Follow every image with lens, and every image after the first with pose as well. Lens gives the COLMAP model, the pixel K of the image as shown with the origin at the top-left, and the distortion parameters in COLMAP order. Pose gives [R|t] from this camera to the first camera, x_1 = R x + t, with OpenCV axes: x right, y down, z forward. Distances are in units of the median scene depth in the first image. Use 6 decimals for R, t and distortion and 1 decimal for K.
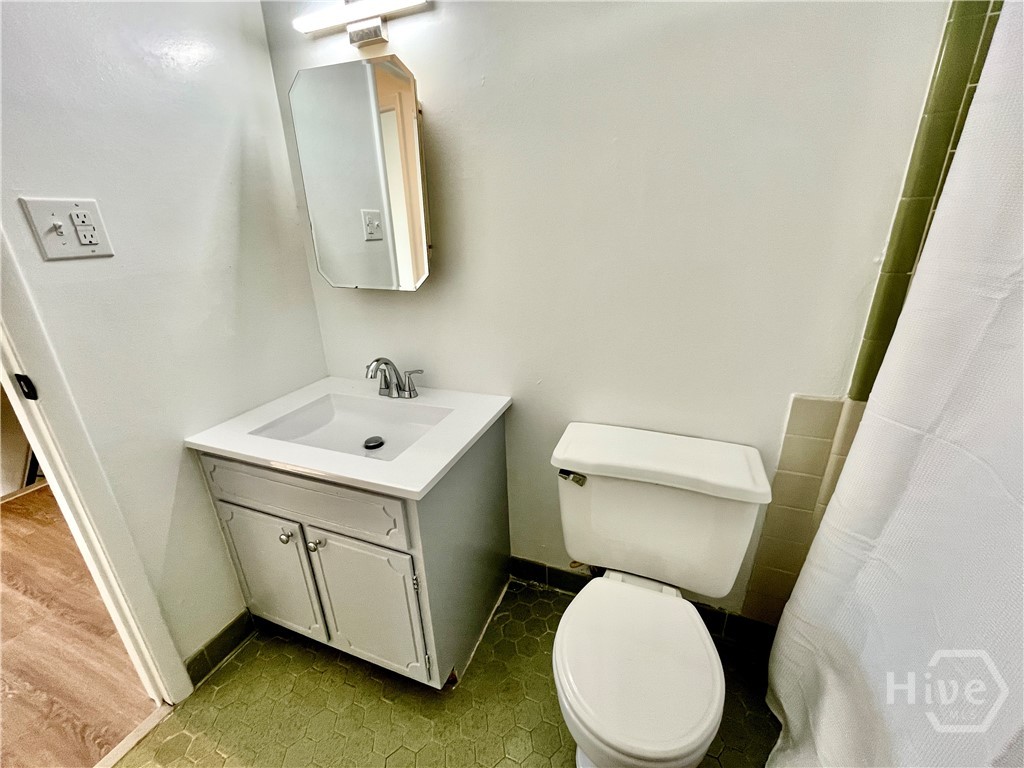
lens RADIAL K [[414.6, 0, 509.6], [0, 414.6, 381.8], [0, 0, 1]] dist [-0.000672, -0.000452]
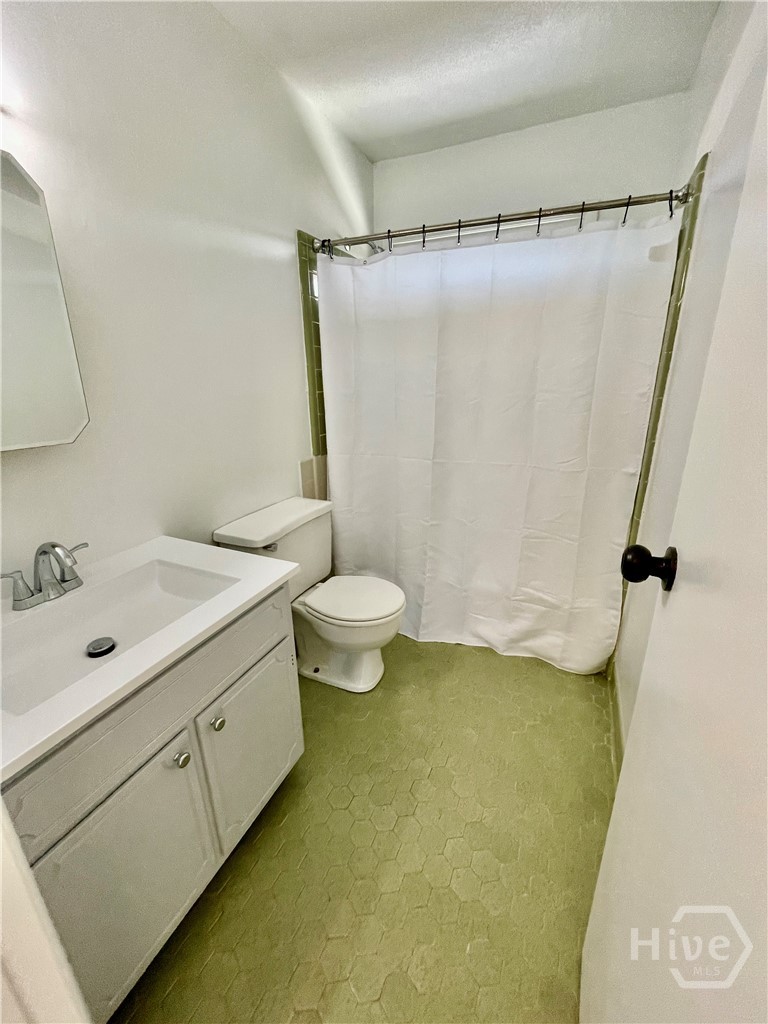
lens RADIAL K [[414.6, 0, 387.1], [0, 414.6, 509.8], [0, 0, 1]] dist [-0.000672, -0.000452]
pose [[0.040632, -0.276513, 0.960151, -1.155743], [0.351282, 0.903552, 0.245348, -0.094214], [-0.935388, 0.327315, 0.133848, 0.405982]]
